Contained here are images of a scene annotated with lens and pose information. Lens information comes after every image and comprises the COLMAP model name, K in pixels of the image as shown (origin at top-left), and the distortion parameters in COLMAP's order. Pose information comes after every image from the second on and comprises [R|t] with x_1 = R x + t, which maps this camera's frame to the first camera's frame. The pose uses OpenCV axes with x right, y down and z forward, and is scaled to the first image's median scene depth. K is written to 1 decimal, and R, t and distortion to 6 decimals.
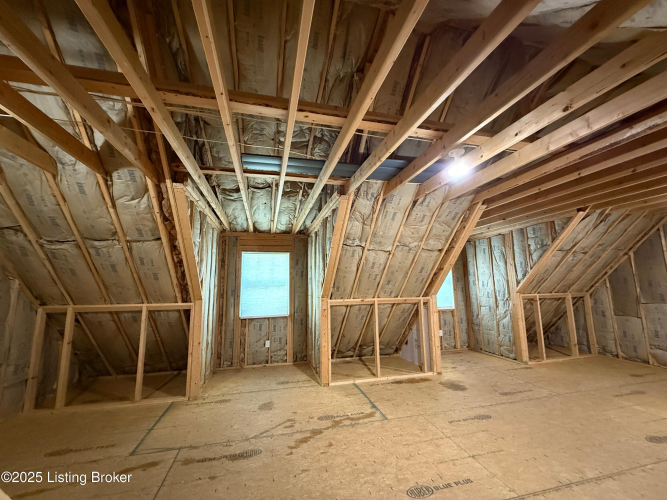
lens RADIAL K [[265.8, 0, 331.3], [0, 265.8, 247.9], [0, 0, 1]] dist [-0.001183, 0.000509]
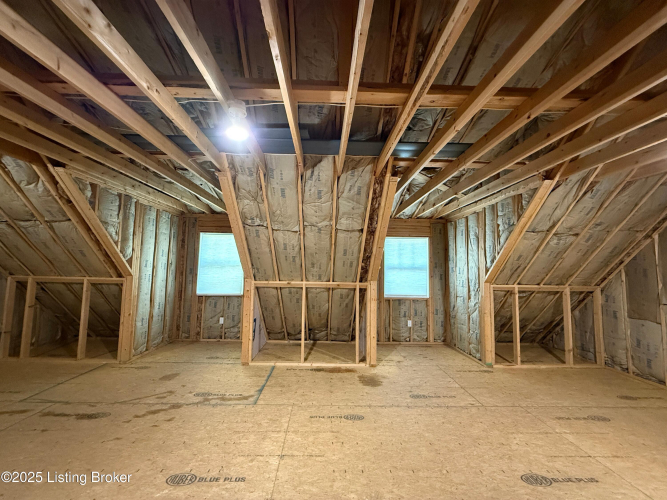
lens RADIAL K [[265.8, 0, 331.3], [0, 265.8, 247.9], [0, 0, 1]] dist [-0.001183, 0.000509]
pose [[0.975901, 0.015086, -0.217692, 0.476676], [-0.001478, 0.998041, 0.062540, 0.010139], [0.218209, -0.060711, 0.974012, 0.105168]]
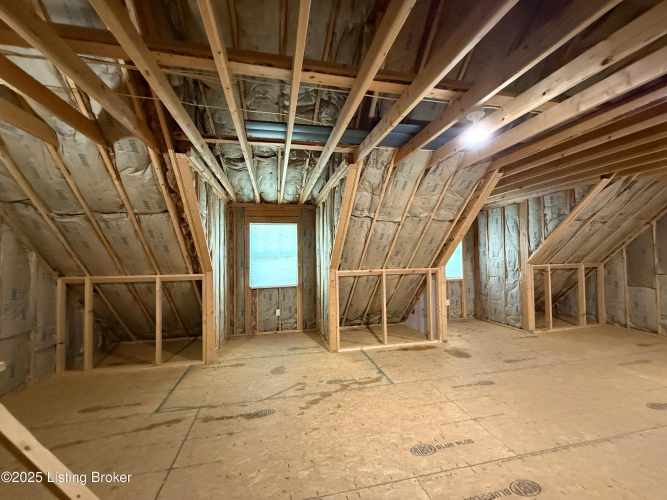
lens RADIAL K [[265.8, 0, 331.3], [0, 265.8, 247.9], [0, 0, 1]] dist [-0.001183, 0.000509]
pose [[0.999564, -0.002350, -0.029439, -0.000933], [0.005703, 0.993424, 0.114350, -0.005724], [0.028977, -0.114468, 0.993004, 0.009780]]
